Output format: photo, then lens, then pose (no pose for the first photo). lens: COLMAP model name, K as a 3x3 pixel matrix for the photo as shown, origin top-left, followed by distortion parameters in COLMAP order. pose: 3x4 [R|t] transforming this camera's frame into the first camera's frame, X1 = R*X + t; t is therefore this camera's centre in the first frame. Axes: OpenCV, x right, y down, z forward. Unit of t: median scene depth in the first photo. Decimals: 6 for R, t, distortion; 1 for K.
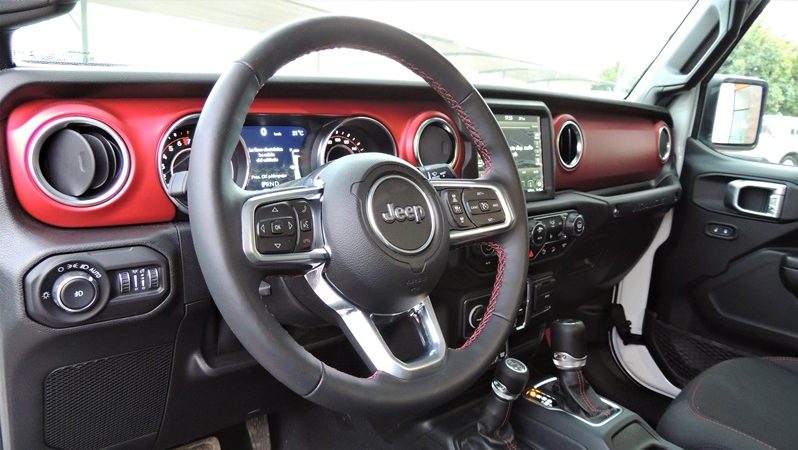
lens RADIAL K [[570.2, 0, 399.0], [0, 570.2, 225.0], [0, 0, 1]] dist [-0.013031, -0.002883]
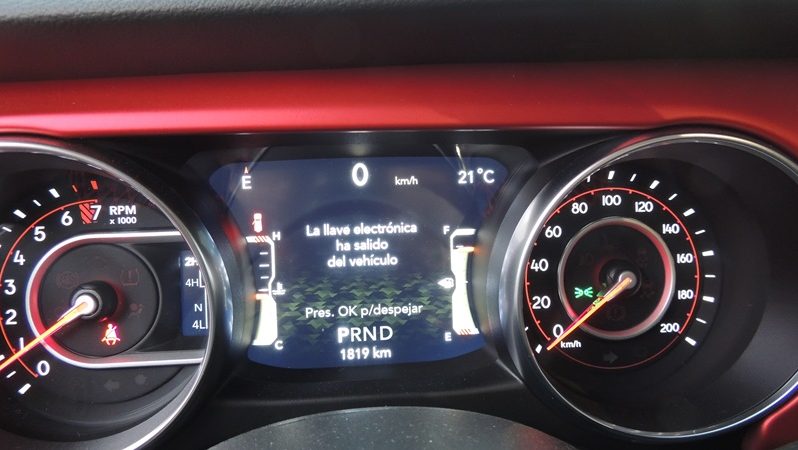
lens RADIAL K [[570.2, 0, 399.0], [0, 570.2, 225.0], [0, 0, 1]] dist [-0.013031, -0.002883]
pose [[0.820664, 0.105915, -0.561510, -0.030577], [-0.083460, 0.994351, 0.065580, -0.156093], [0.565283, -0.006955, 0.824867, 0.730681]]
